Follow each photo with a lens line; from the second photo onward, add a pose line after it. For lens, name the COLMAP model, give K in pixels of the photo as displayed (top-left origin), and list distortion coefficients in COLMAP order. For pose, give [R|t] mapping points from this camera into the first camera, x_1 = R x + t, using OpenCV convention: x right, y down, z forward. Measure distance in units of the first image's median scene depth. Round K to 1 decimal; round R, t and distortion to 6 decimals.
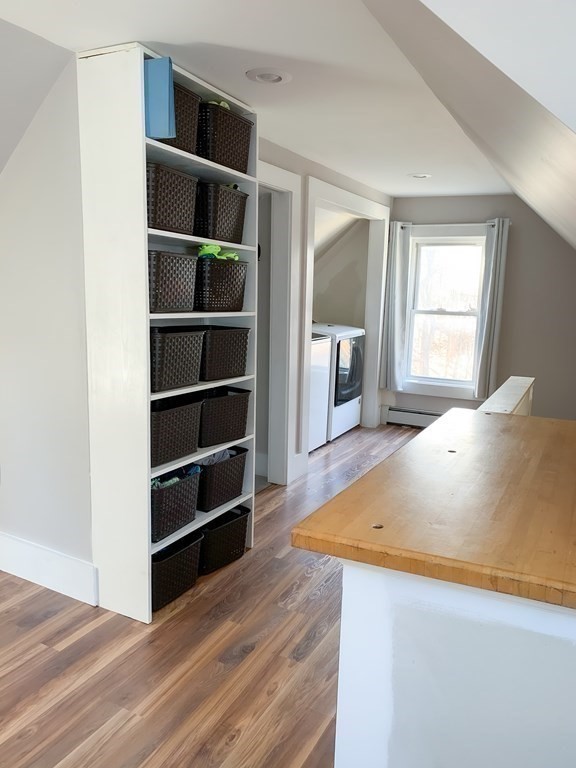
lens RADIAL K [[593.7, 0, 288.0], [0, 593.7, 384.0], [0, 0, 1]] dist [0.004579, 0.006577]
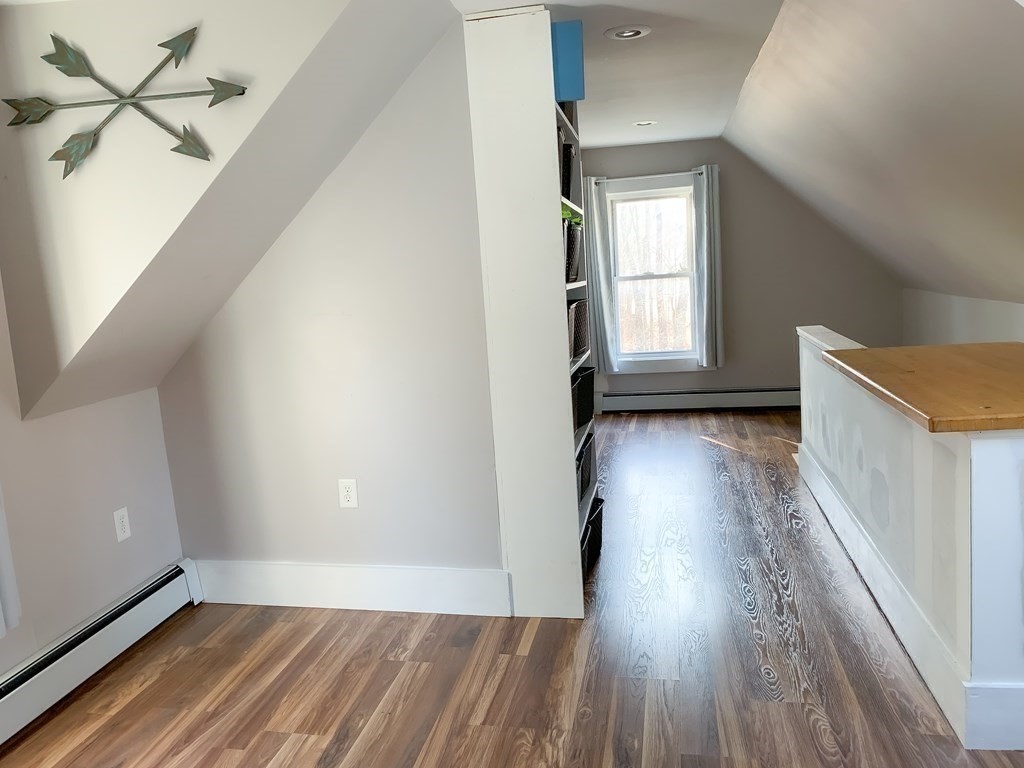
lens RADIAL K [[800.0, 0, 512.0], [0, 800.0, 384.0], [0, 0, 1]] dist [0.051835, -0.003831]
pose [[0.958340, -0.131494, 0.253561, -0.272167], [0.136837, 0.990588, -0.003469, 0.013120], [-0.250718, 0.038021, 0.967313, -0.089955]]
